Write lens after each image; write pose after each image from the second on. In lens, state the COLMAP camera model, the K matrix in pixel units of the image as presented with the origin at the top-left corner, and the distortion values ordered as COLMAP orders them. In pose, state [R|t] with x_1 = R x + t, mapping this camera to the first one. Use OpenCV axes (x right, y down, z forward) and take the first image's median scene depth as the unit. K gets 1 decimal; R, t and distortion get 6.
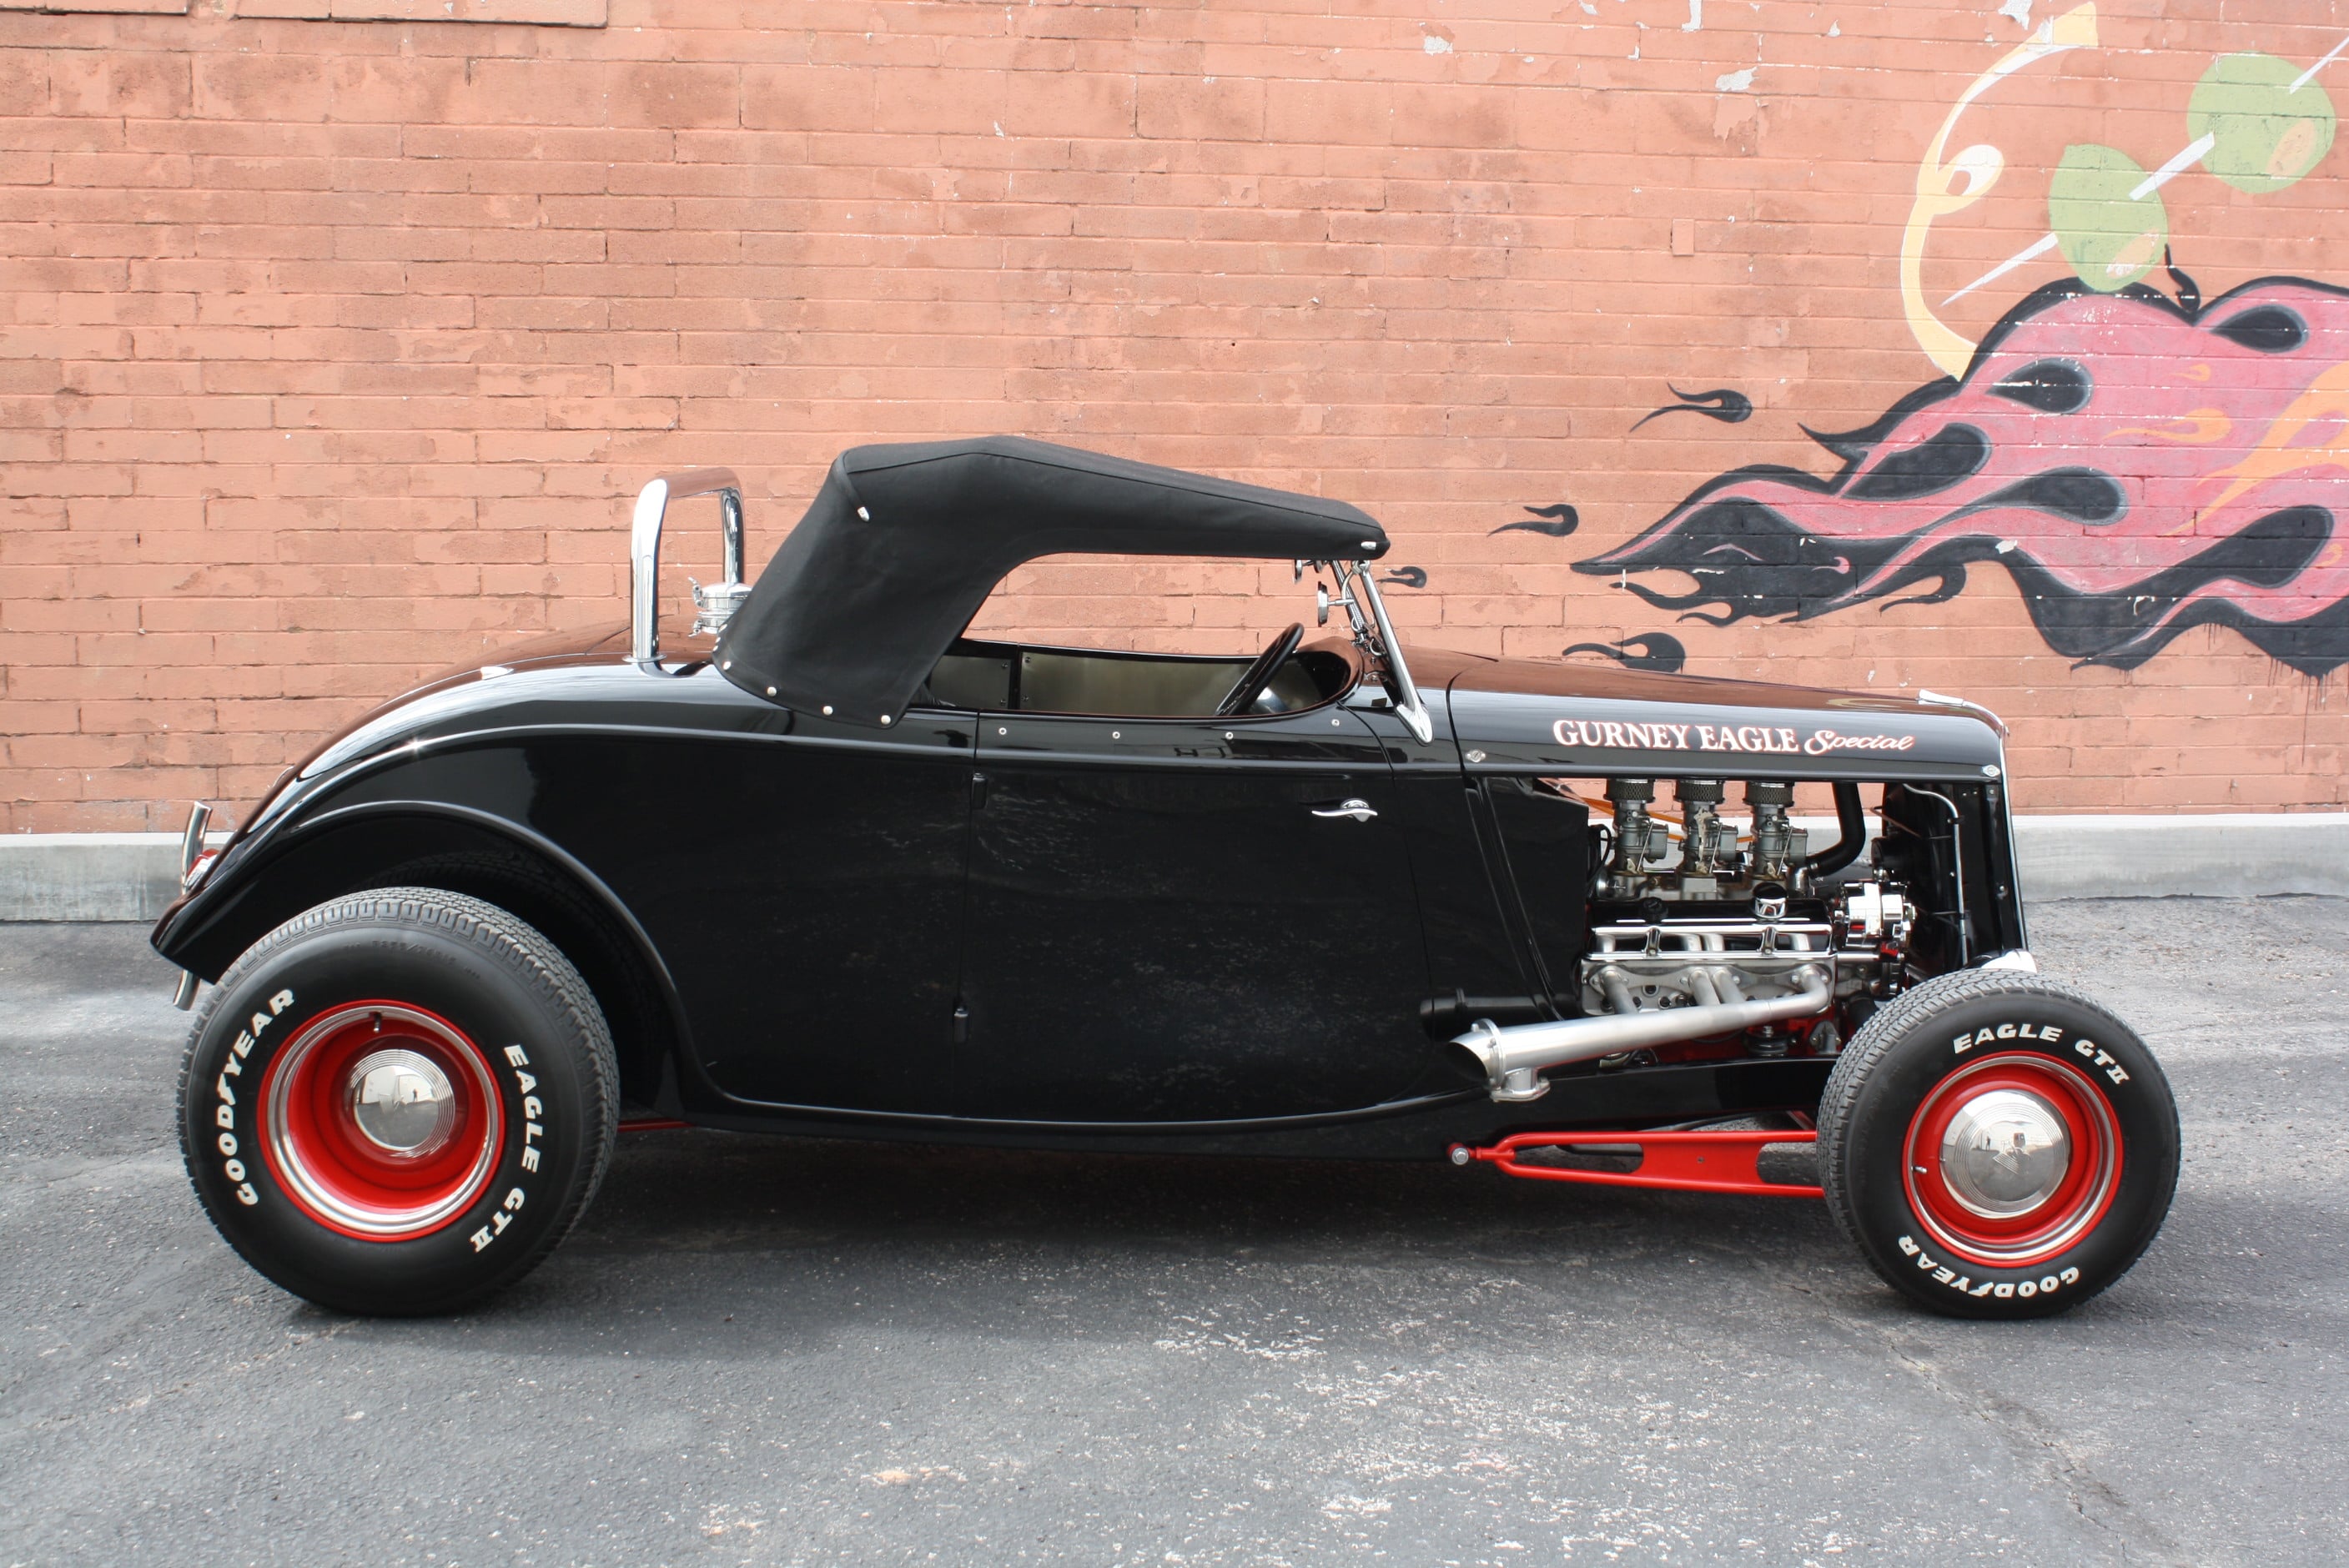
lens RADIAL K [[2852.2, 0, 1196.0], [0, 2852.2, 812.3], [0, 0, 1]] dist [-0.082457, 0.086701]
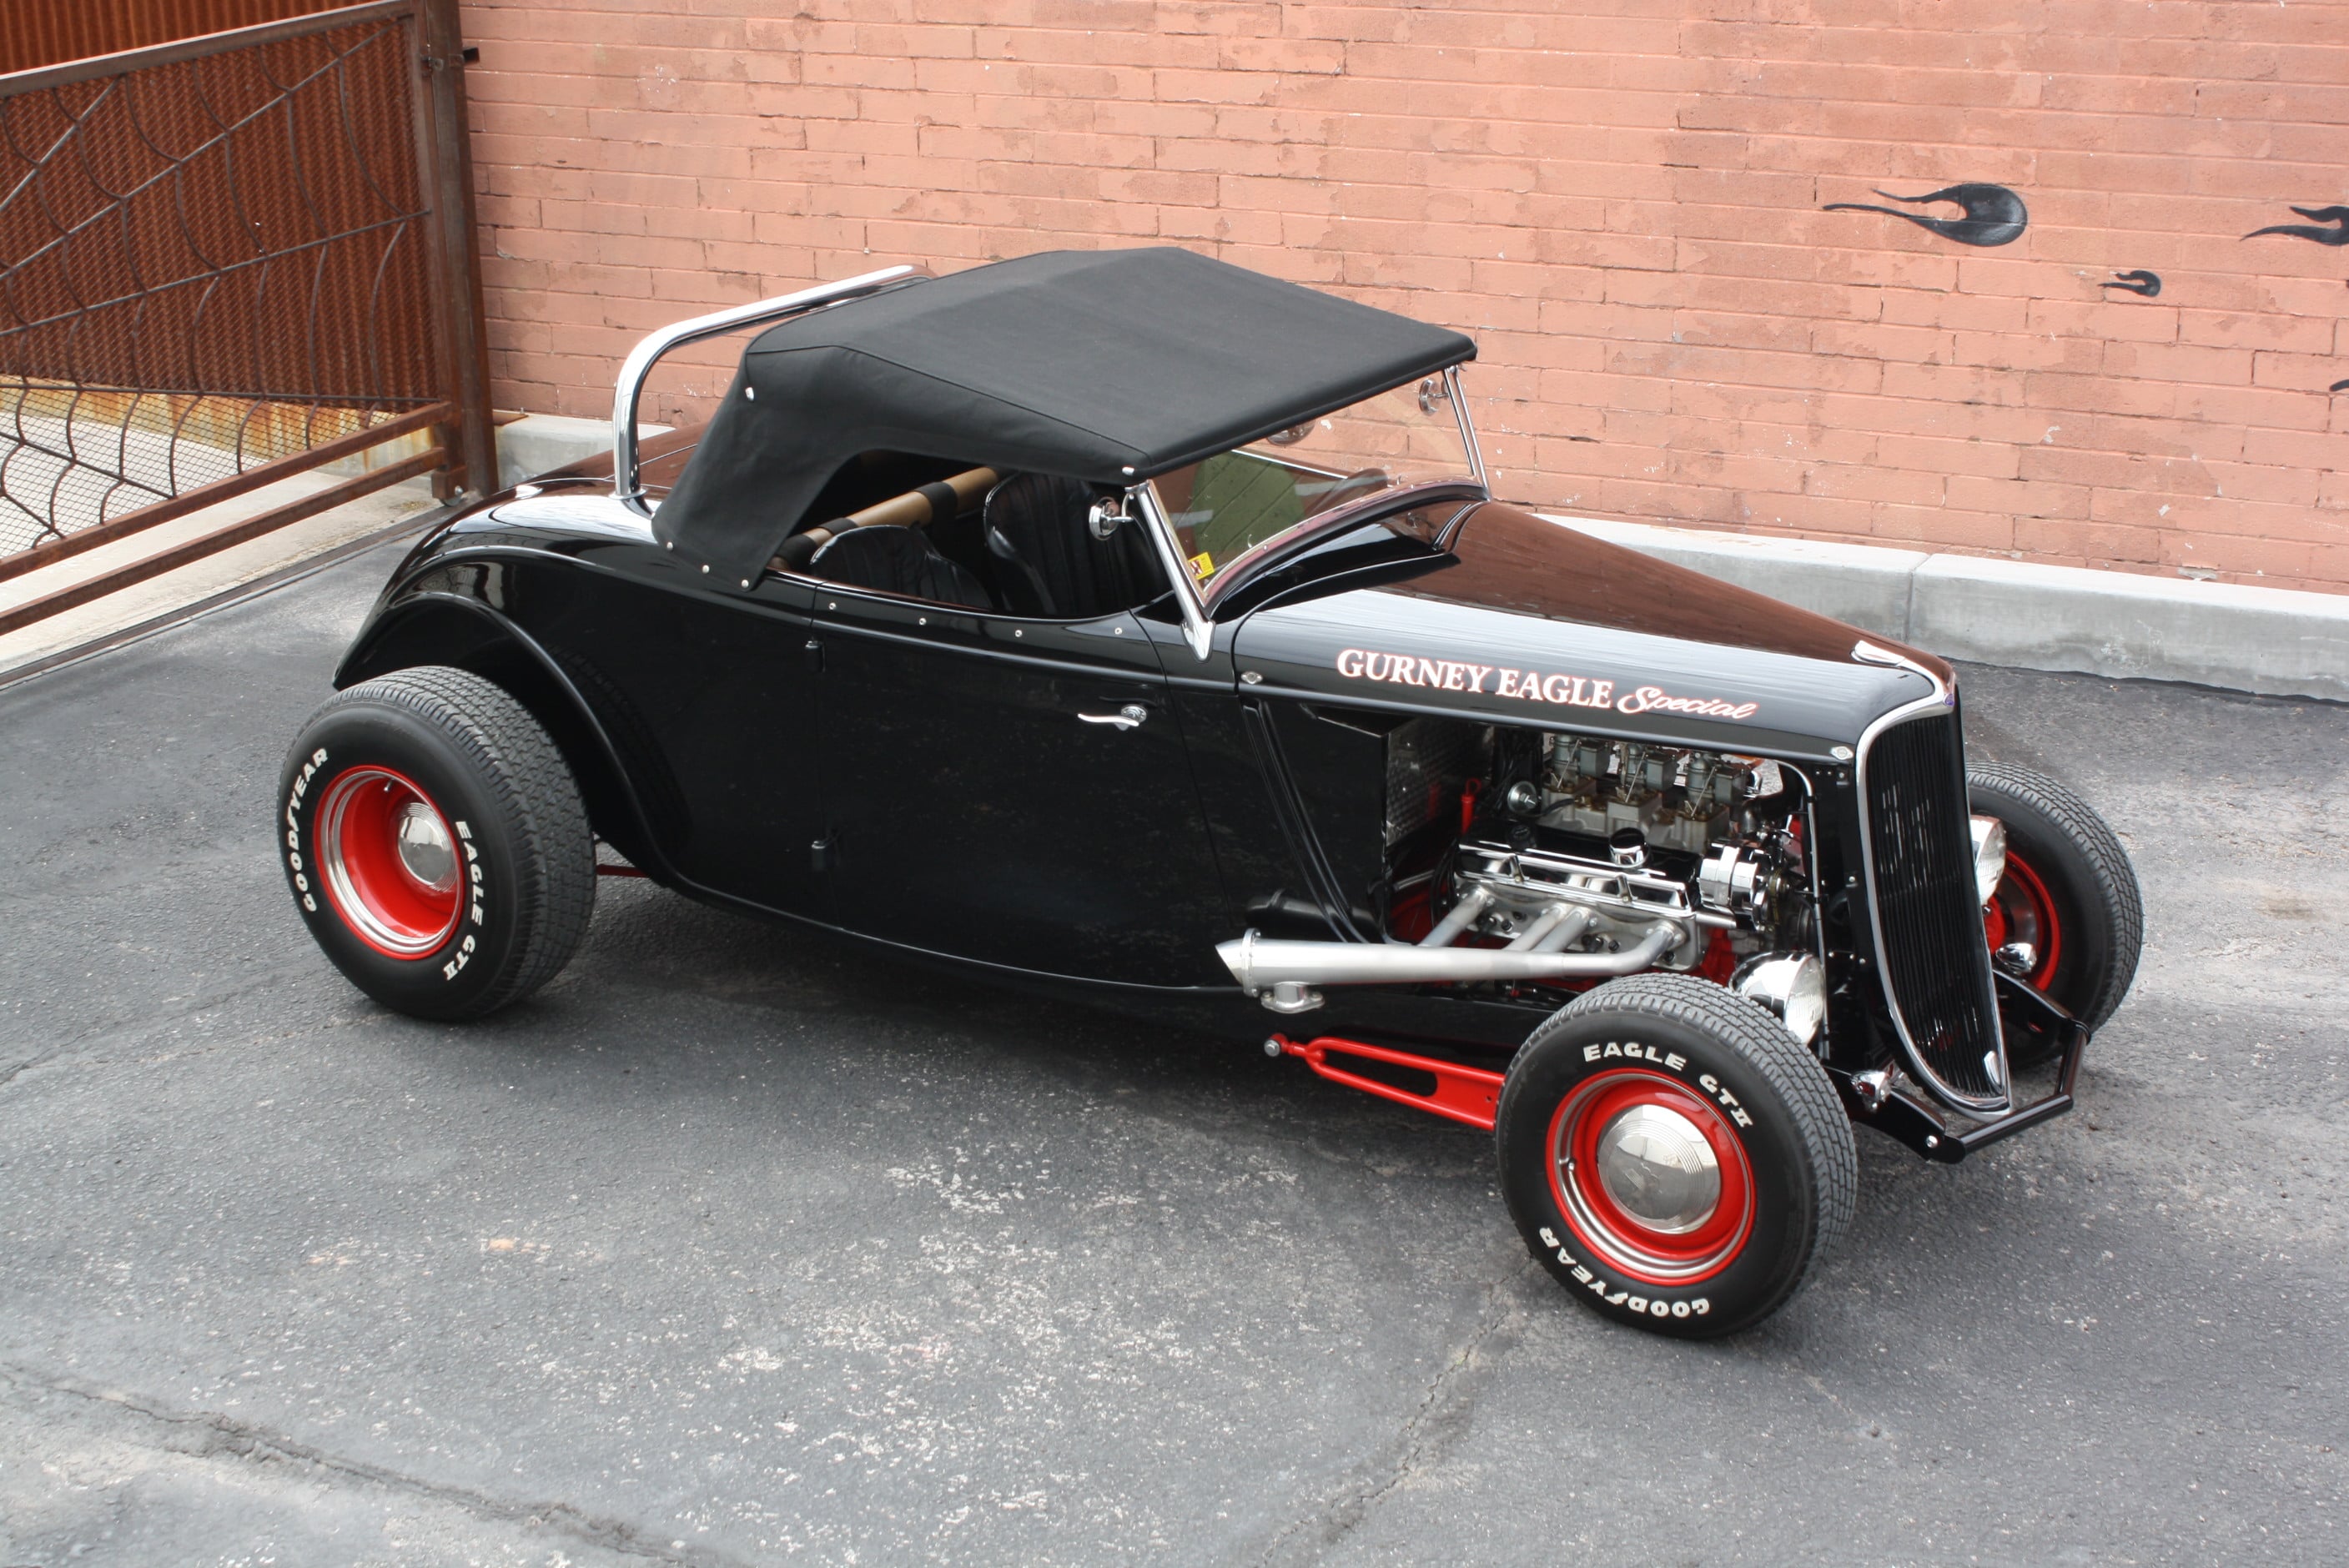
lens RADIAL K [[3563.6, 0, 1183.5], [0, 3563.6, 835.6], [0, 0, 1]] dist [-0.075857, 0.238518]
pose [[0.830545, 0.164910, -0.531978, 0.444891], [-0.057687, 0.975493, 0.212334, -0.135944], [0.553957, -0.145664, 0.819704, -0.035989]]
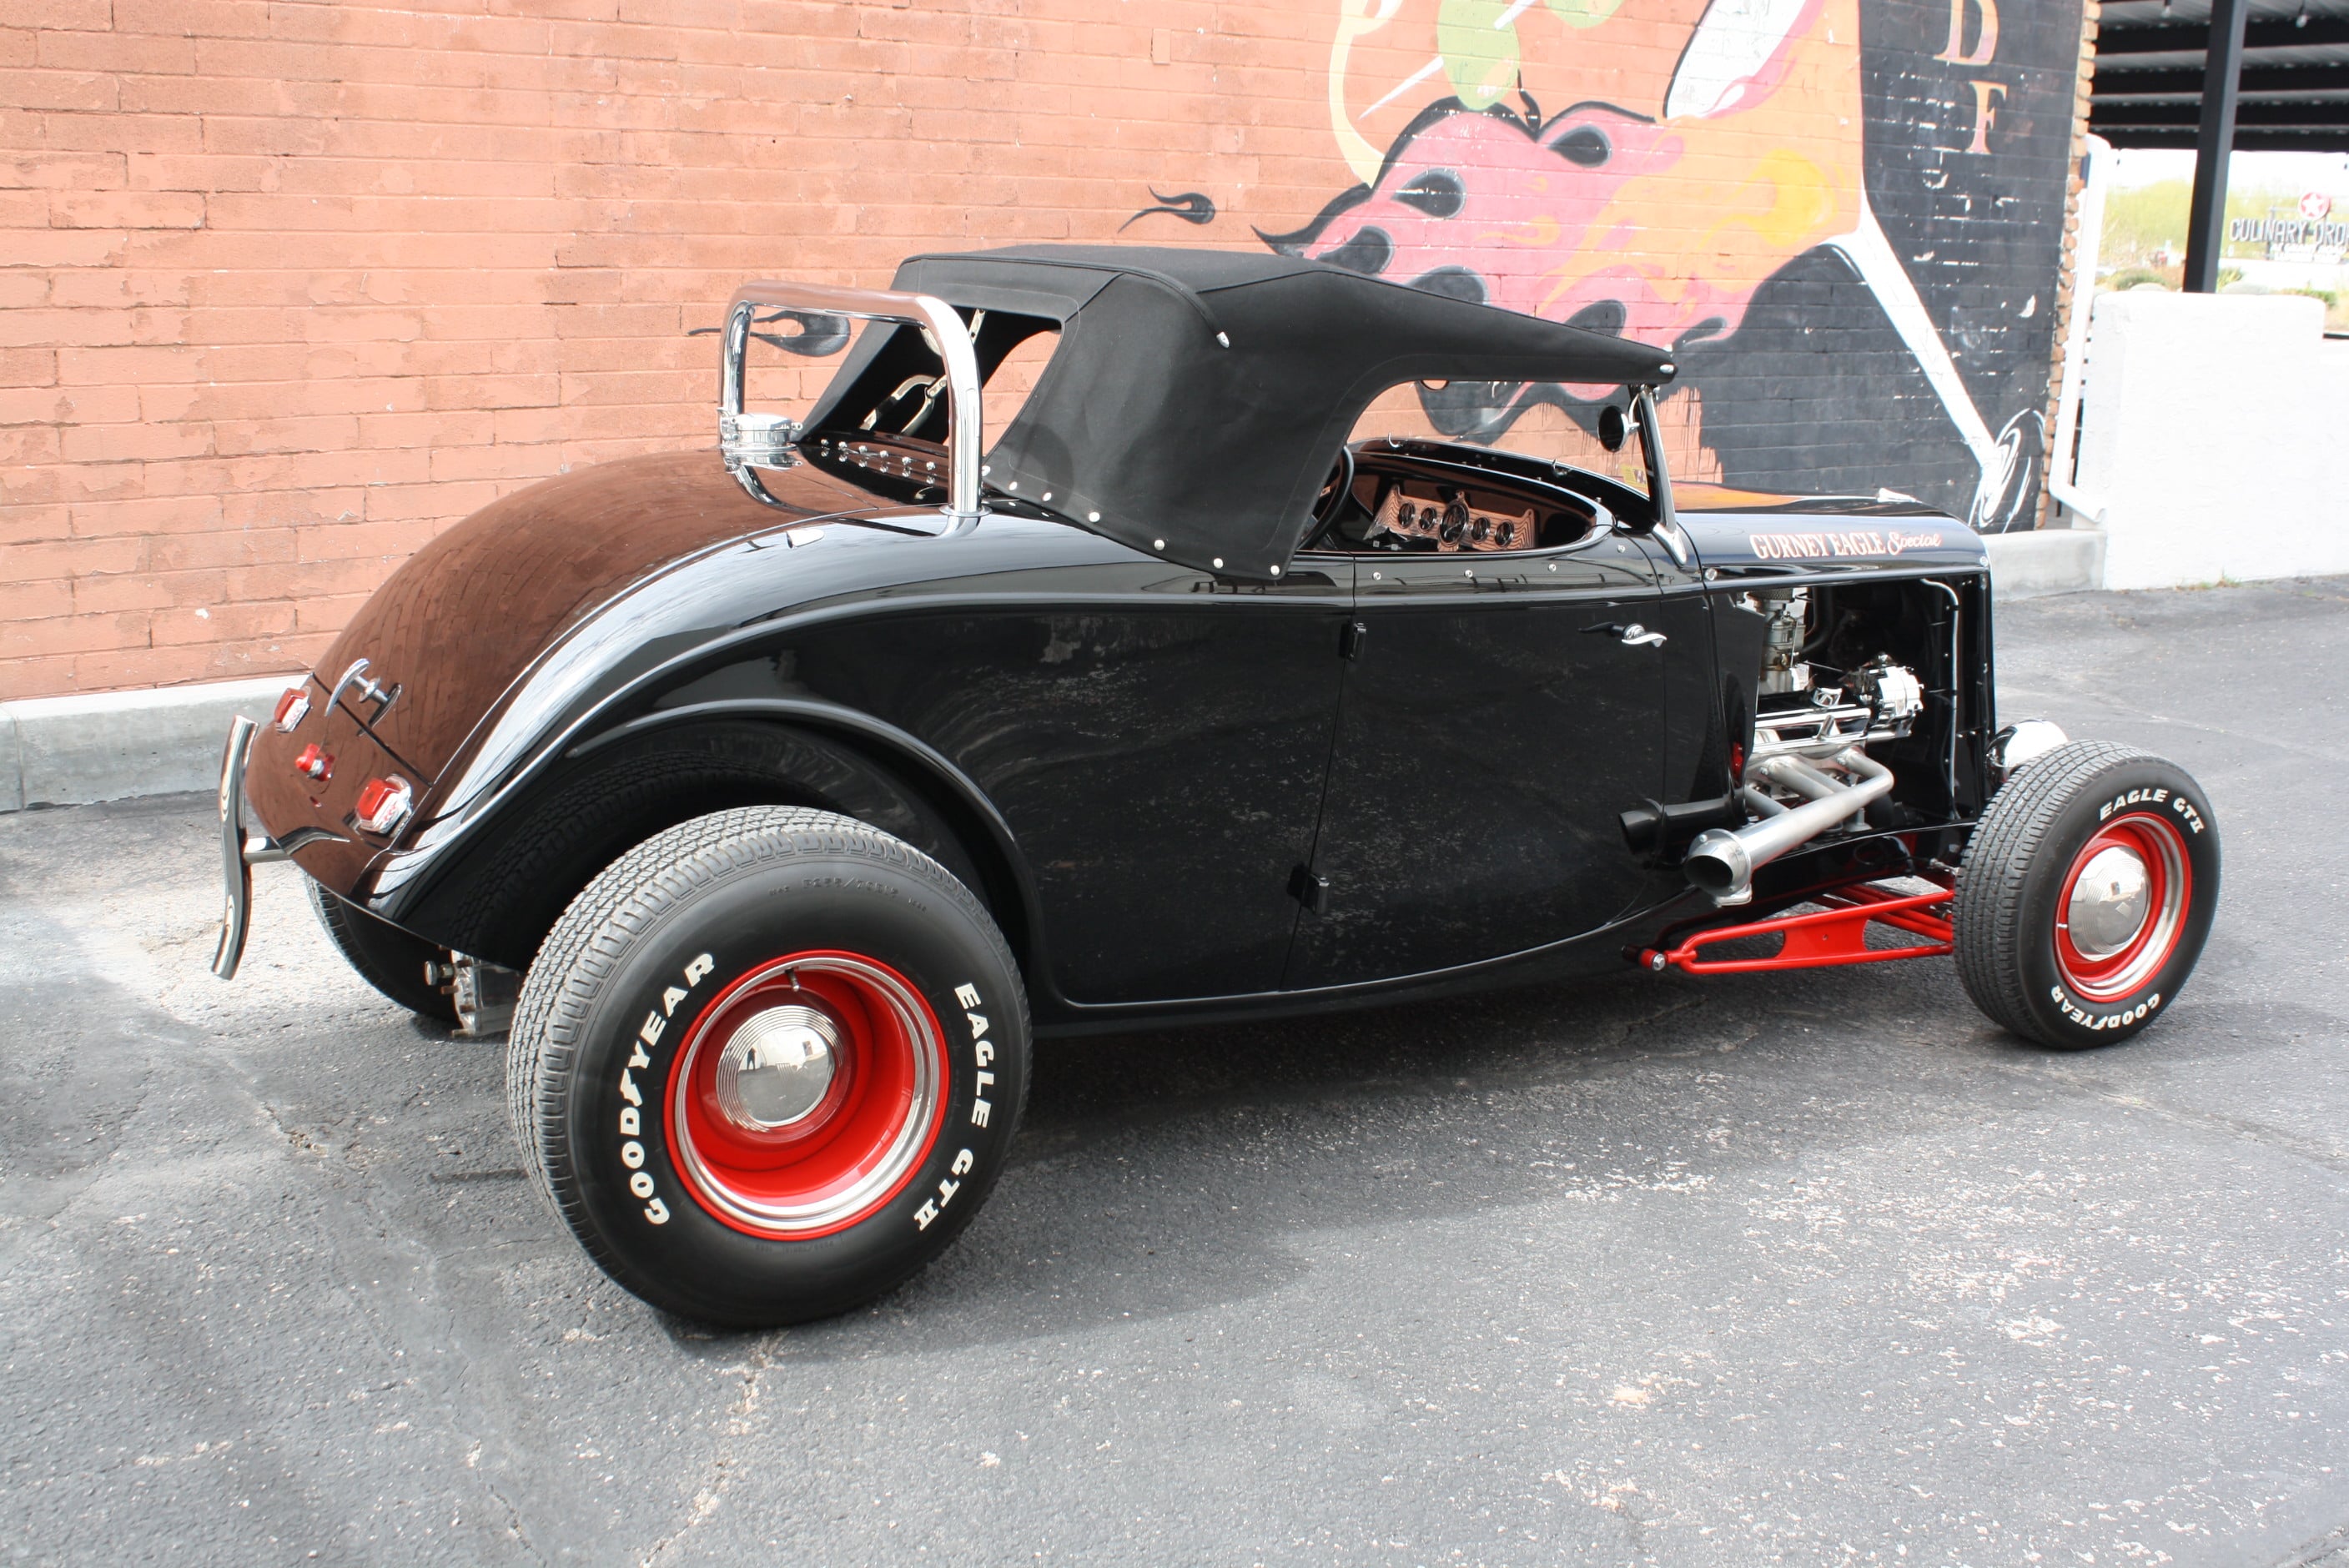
lens RADIAL K [[2508.0, 0, 1205.5], [0, 2508.0, 796.0], [0, 0, 1]] dist [-0.124969, 0.149152]
pose [[0.878935, -0.095861, 0.467209, -0.282775], [0.050806, 0.992838, 0.108131, -0.027096], [-0.474229, -0.071303, 0.877510, 0.174431]]
